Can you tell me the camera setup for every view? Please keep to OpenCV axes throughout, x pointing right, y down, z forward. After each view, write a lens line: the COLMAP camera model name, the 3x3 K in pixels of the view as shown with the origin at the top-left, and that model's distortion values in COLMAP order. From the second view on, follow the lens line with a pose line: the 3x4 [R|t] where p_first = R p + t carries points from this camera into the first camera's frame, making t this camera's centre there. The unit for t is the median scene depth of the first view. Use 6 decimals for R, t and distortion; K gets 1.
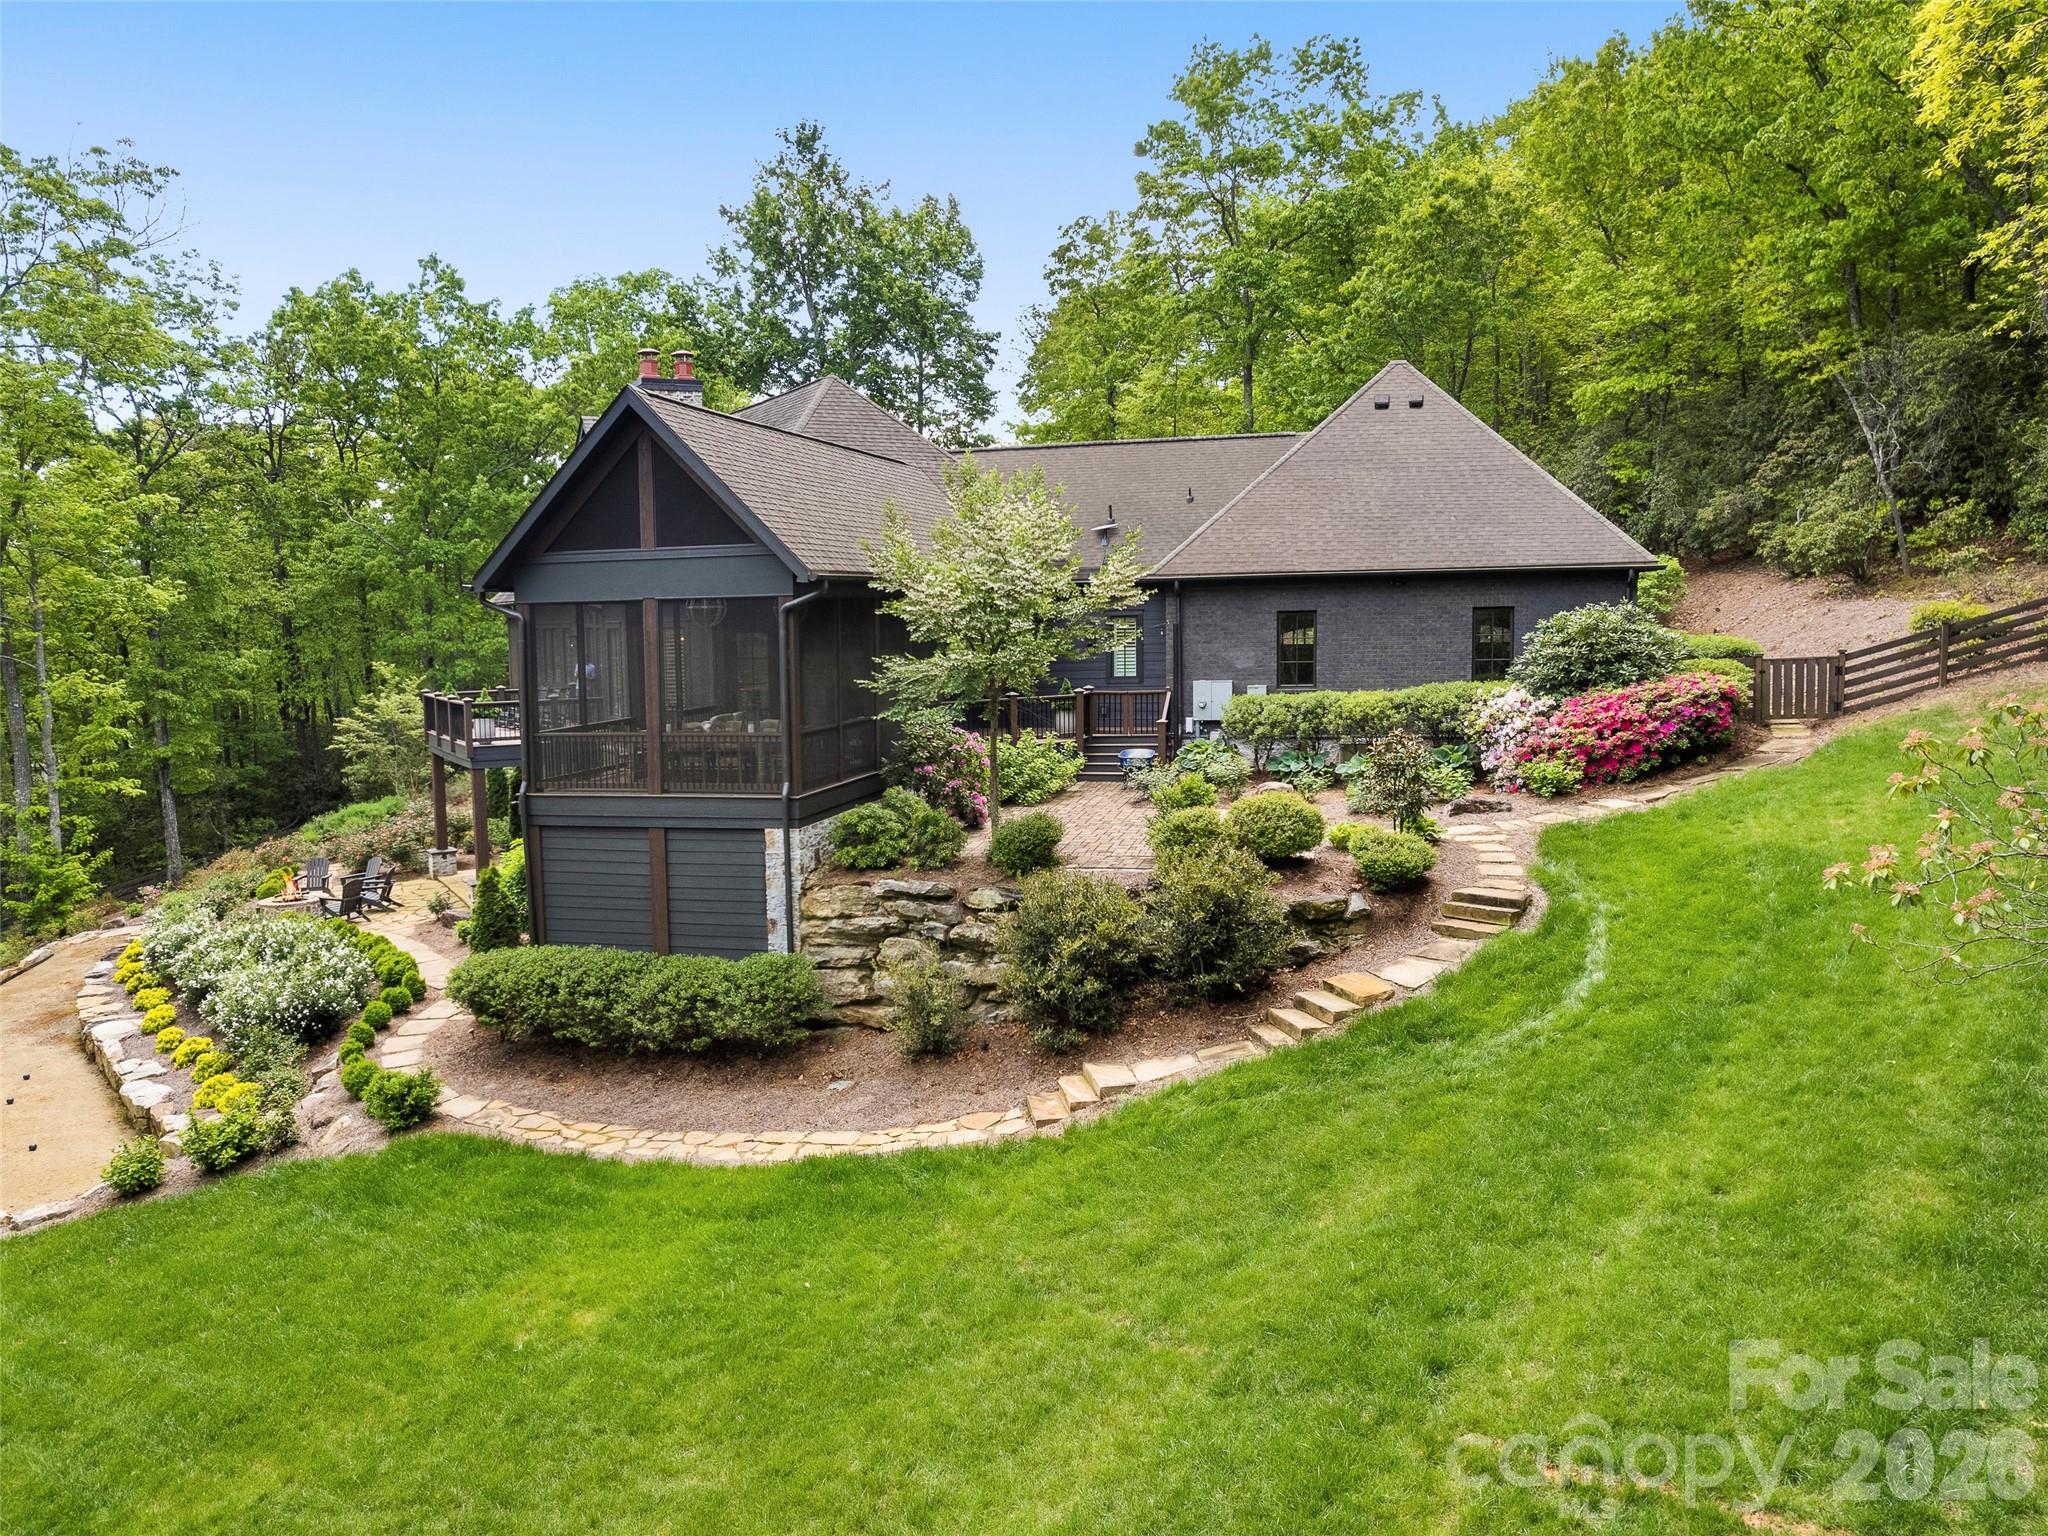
lens RADIAL K [[1538.5, 0, 1021.6], [0, 1538.5, 768.6], [0, 0, 1]] dist [-0.052164, -0.000087]
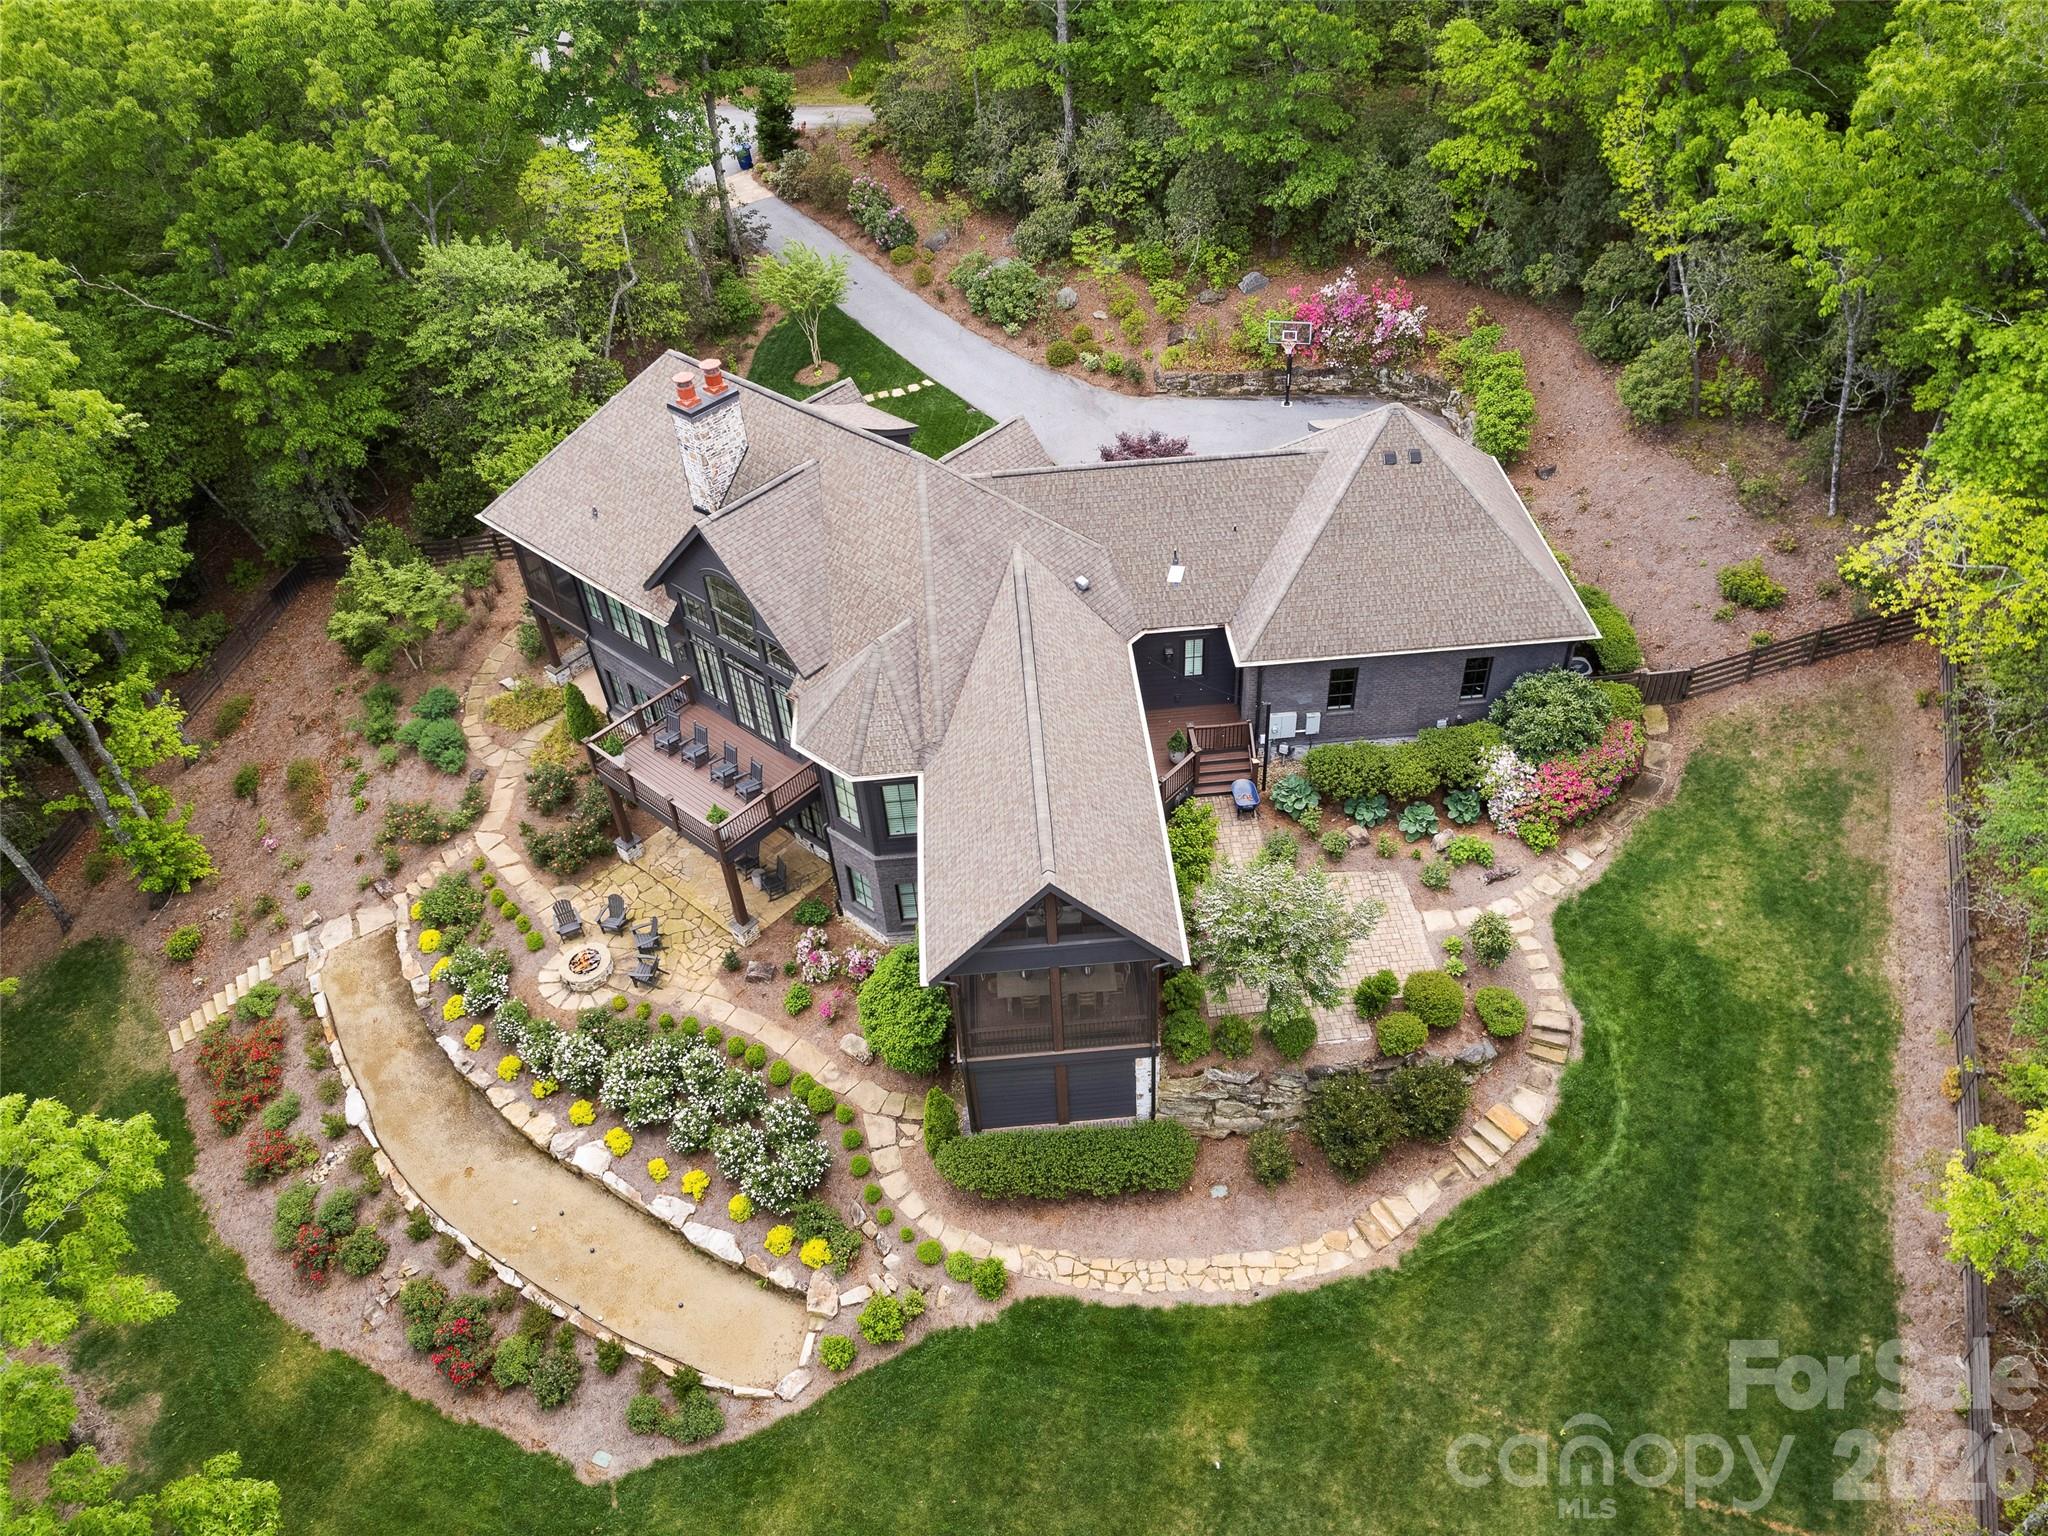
lens RADIAL K [[1538.5, 0, 1027.3], [0, 1538.5, 767.0], [0, 0, 1]] dist [-0.052164, -0.000087]
pose [[0.939242, -0.254174, 0.230694, -0.597154], [0.053609, 0.772451, 0.632808, -1.282446], [-0.339043, -0.581992, 0.739144, 0.040589]]
